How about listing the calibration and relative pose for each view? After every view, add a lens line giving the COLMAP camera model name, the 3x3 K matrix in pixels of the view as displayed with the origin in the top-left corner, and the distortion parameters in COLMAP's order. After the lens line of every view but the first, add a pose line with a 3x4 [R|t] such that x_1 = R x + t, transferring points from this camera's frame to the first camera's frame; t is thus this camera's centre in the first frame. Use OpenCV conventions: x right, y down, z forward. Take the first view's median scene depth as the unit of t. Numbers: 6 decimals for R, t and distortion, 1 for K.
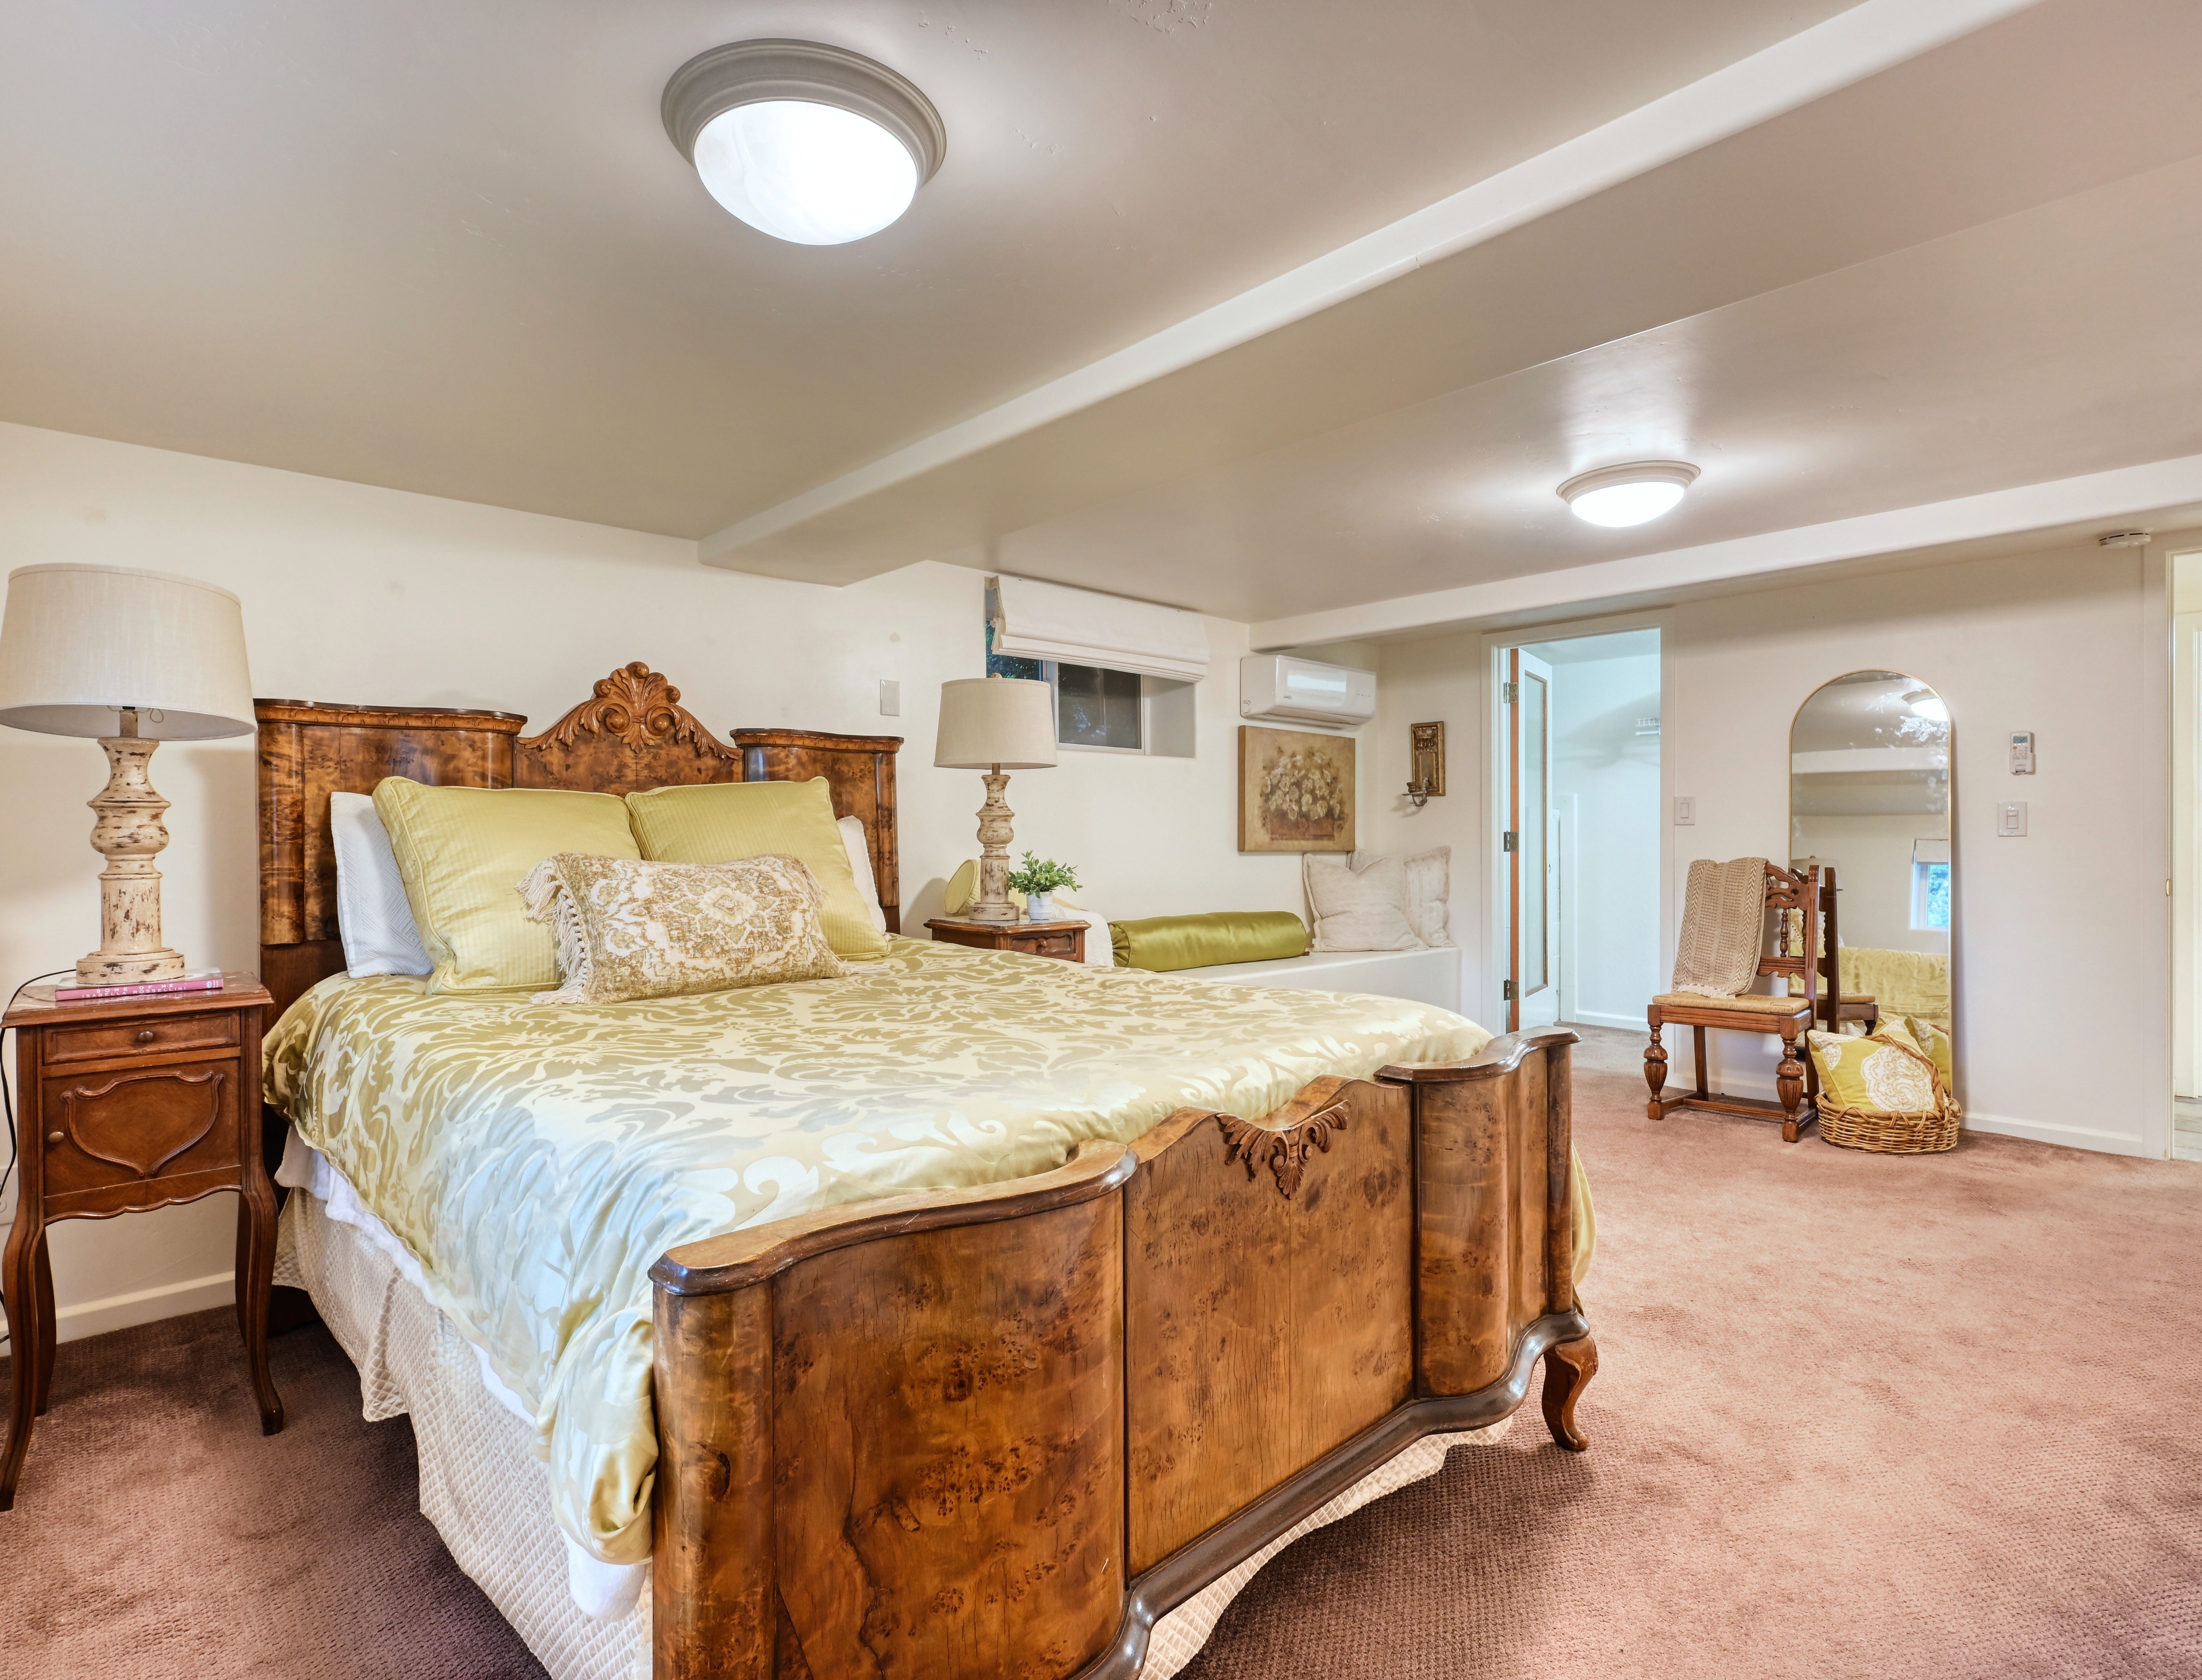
lens RADIAL K [[1022.1, 0, 1101.0], [0, 1022.1, 840.0], [0, 0, 1]] dist [0.000585, 0.000131]
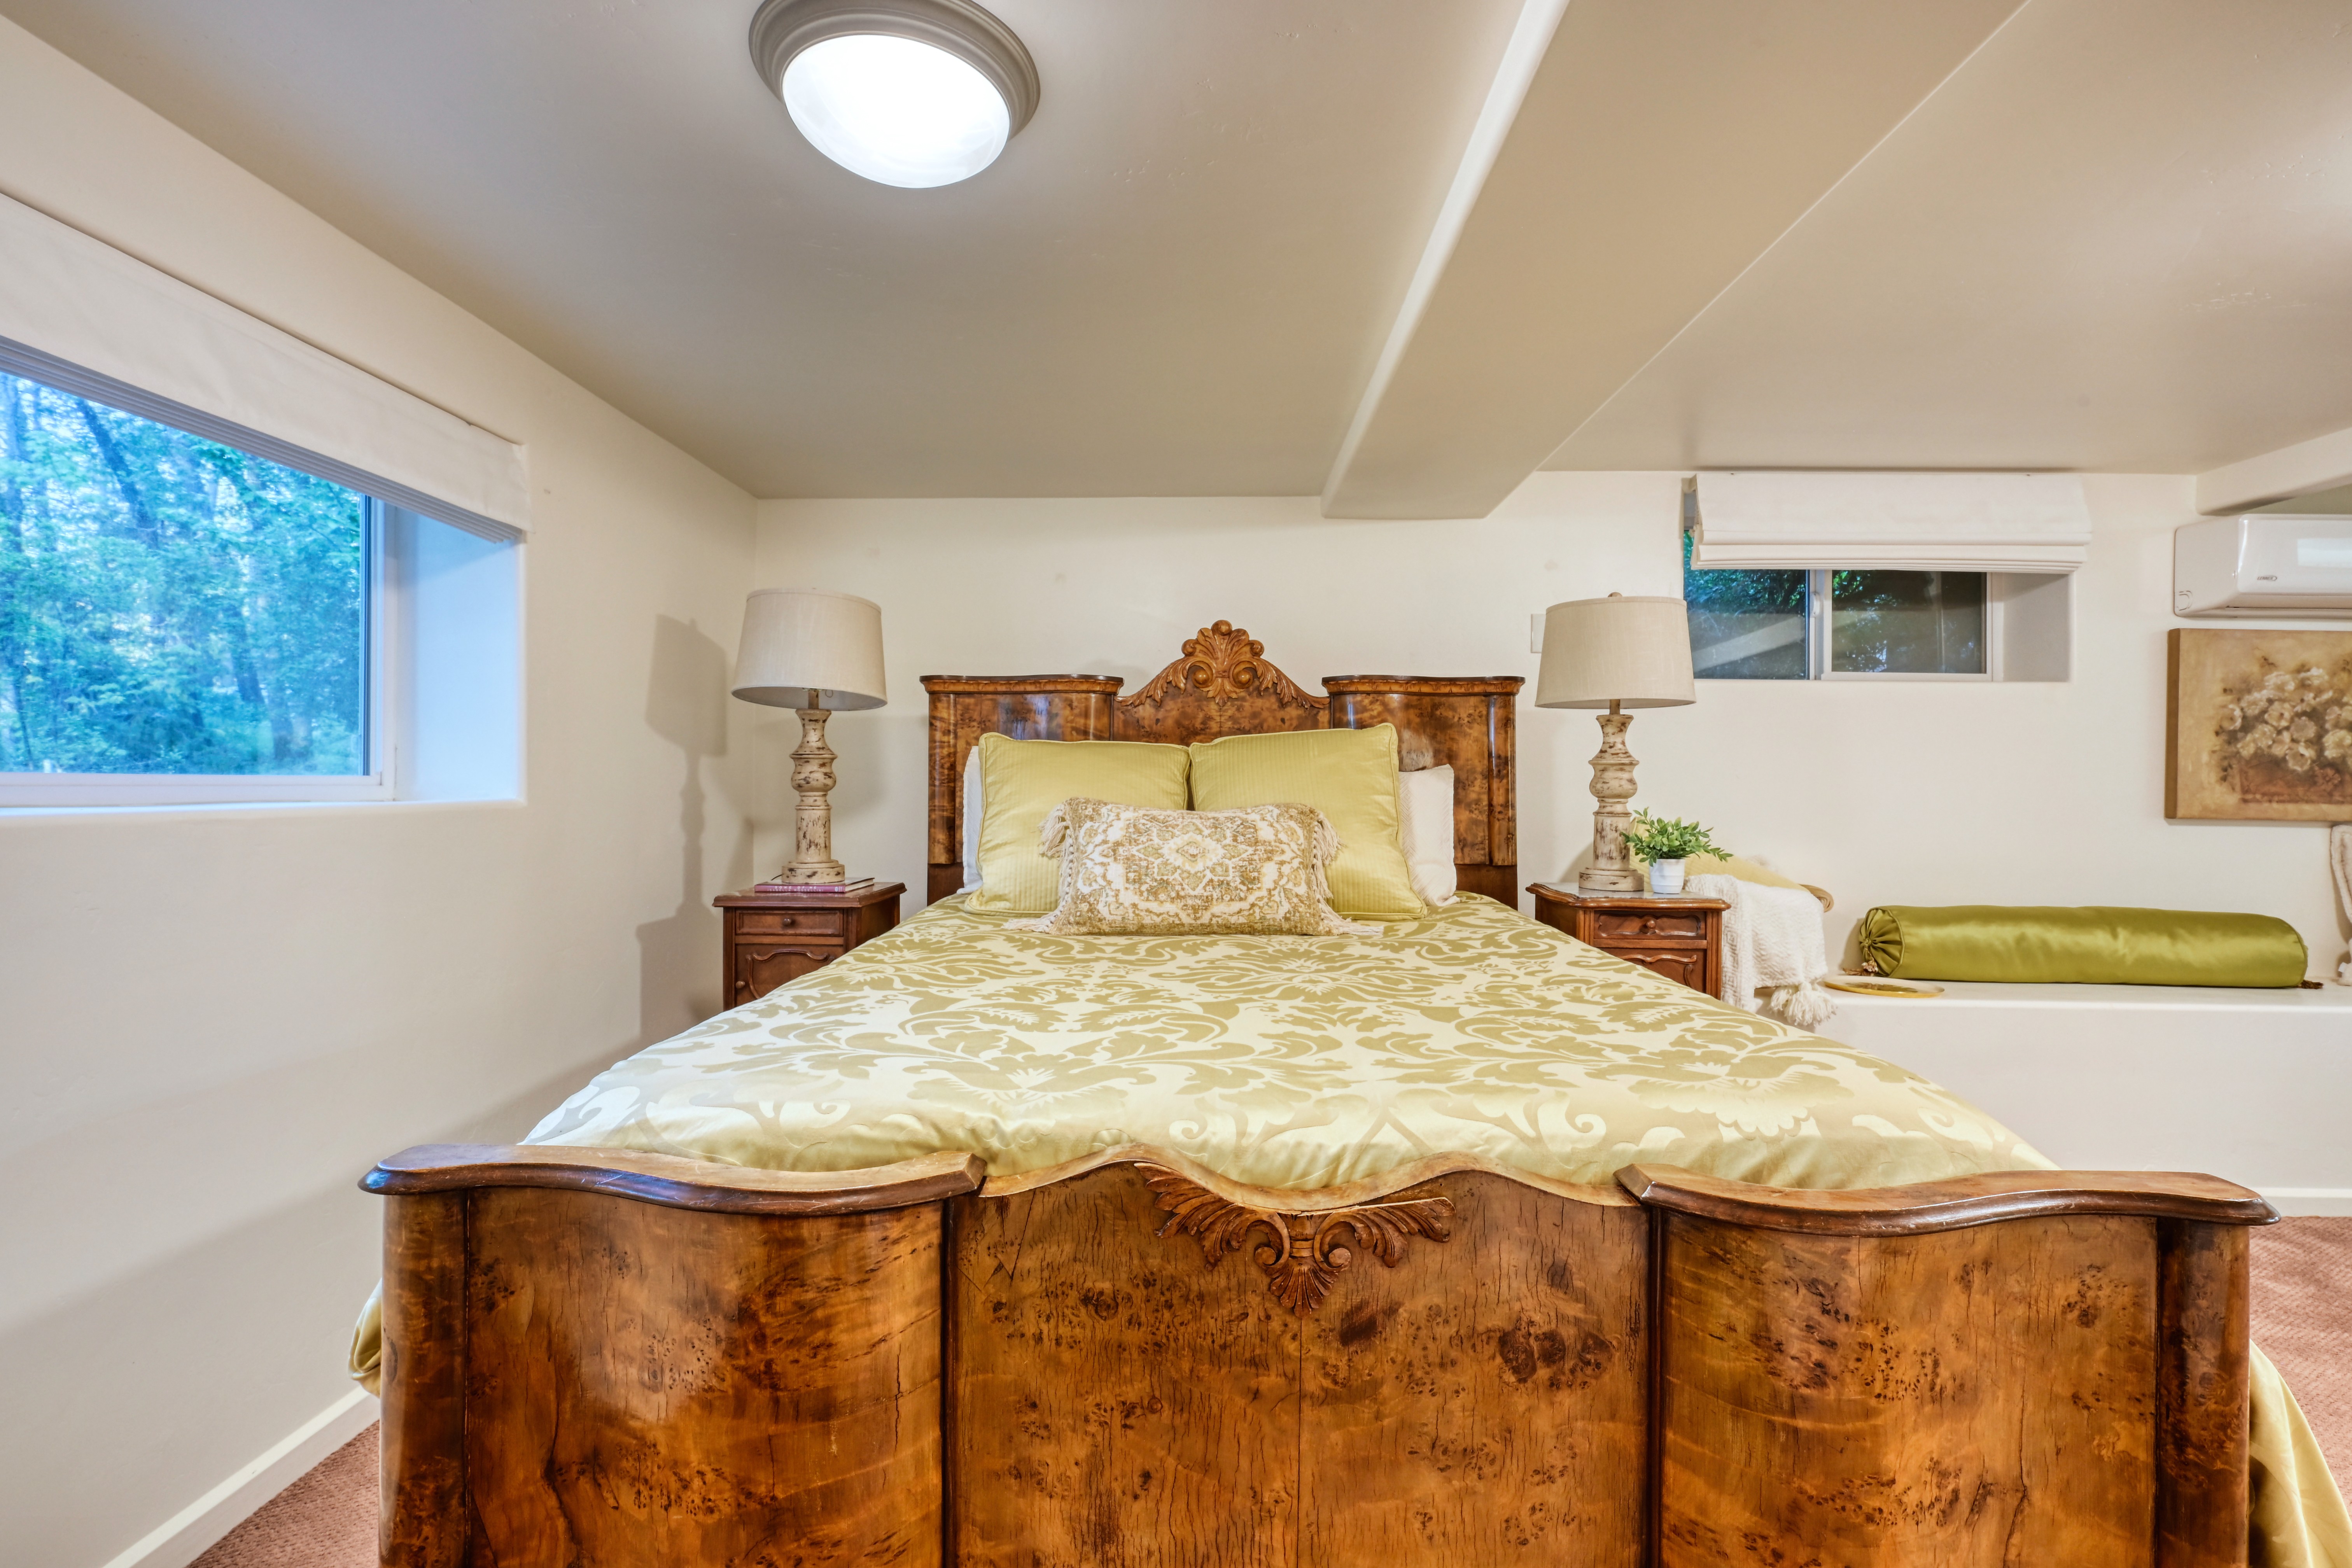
lens RADIAL K [[1031.4, 0, 1176.0], [0, 1031.4, 784.0], [0, 0, 1]] dist [-0.000139, -0.000152]
pose [[0.751165, 0.009541, -0.660045, 0.301025], [-0.014650, 0.999890, -0.002219, -0.001023], [0.659952, 0.011337, 0.751222, 0.222315]]
